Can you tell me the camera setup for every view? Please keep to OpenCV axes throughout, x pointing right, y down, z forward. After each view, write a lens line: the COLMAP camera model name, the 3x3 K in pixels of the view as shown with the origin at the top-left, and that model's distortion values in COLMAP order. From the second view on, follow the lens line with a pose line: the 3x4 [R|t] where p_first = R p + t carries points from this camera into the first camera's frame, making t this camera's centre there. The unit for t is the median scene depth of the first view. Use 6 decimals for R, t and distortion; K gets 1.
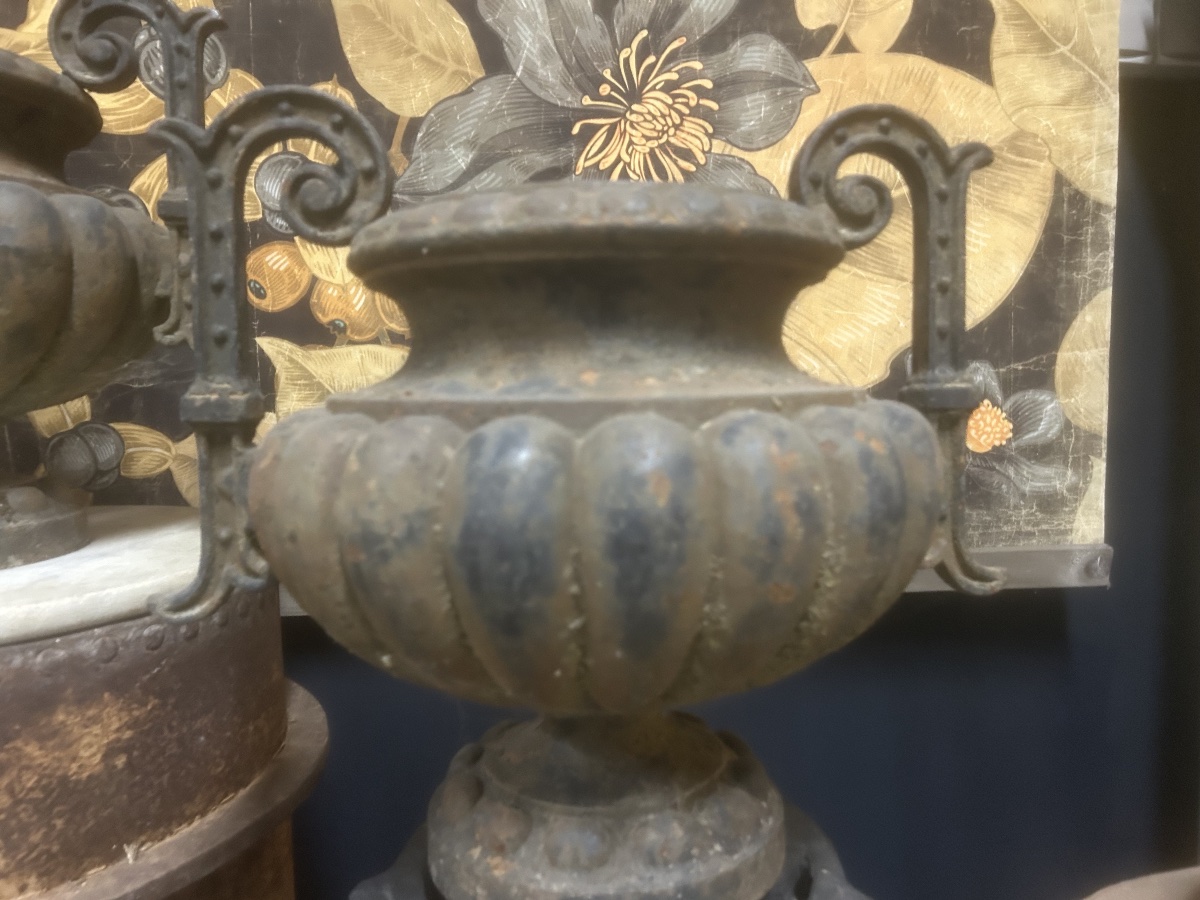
lens RADIAL K [[932.7, 0, 612.0], [0, 932.7, 454.9], [0, 0, 1]] dist [0.042217, -0.057764]
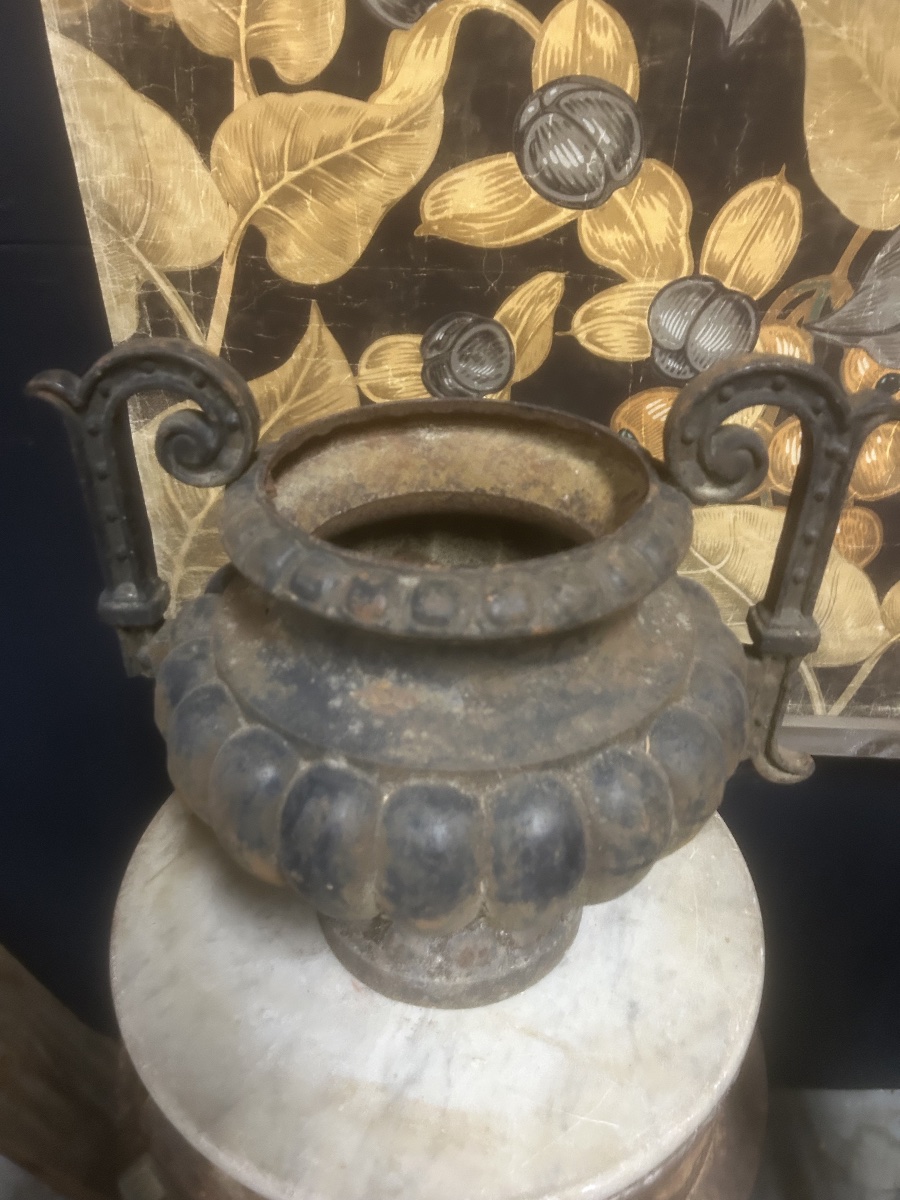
lens RADIAL K [[932.7, 0, 447.3], [0, 932.7, 620.2], [0, 0, 1]] dist [0.042217, -0.057764]
pose [[0.989888, 0.097801, -0.102742, -0.439968], [-0.036742, 0.876375, 0.480227, -0.434068], [0.137007, -0.471596, 0.871106, 0.172336]]
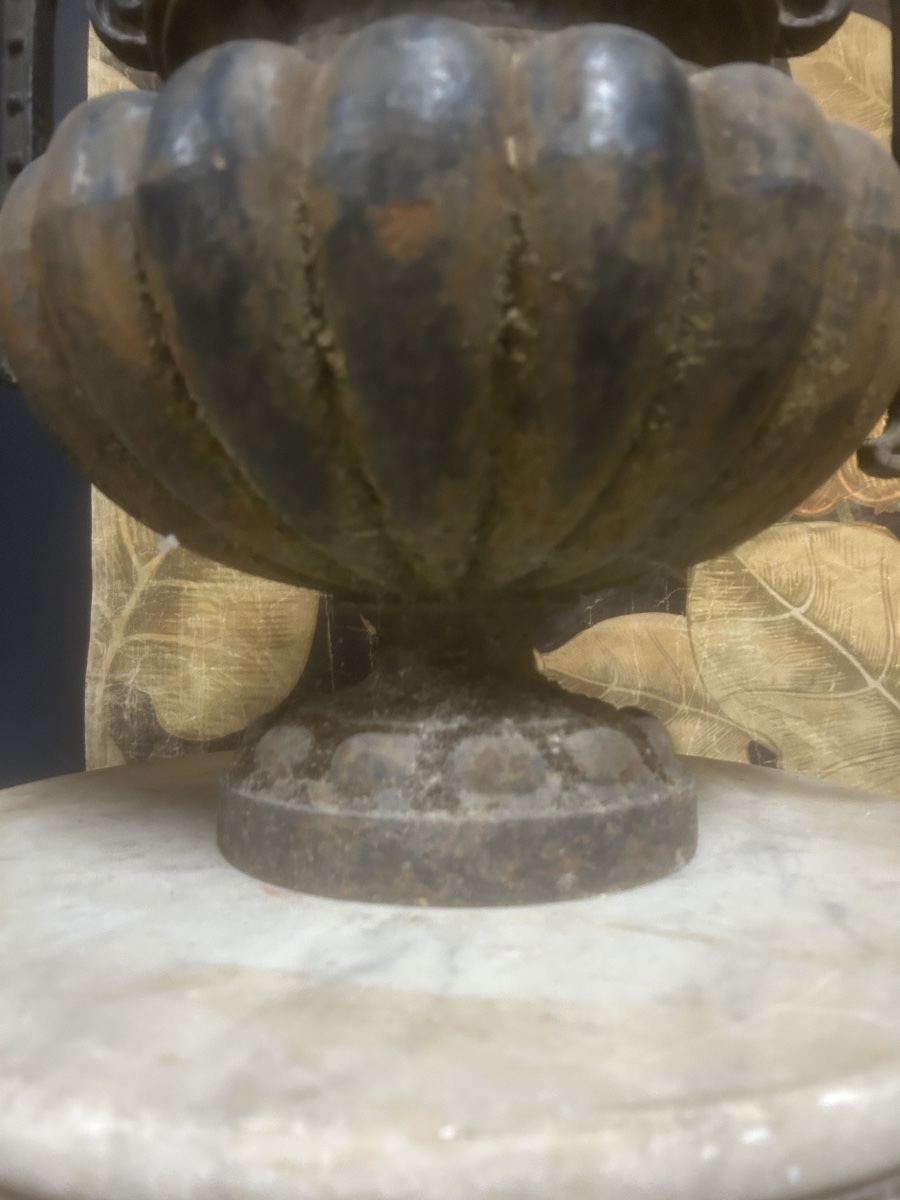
lens RADIAL K [[932.7, 0, 455.1], [0, 932.7, 580.7], [0, 0, 1]] dist [0.042217, -0.057764]
pose [[0.988941, 0.017199, -0.147308, -0.434720], [-0.033689, 0.993339, -0.110190, 0.012622], [0.144432, 0.113934, 0.982934, 0.282661]]
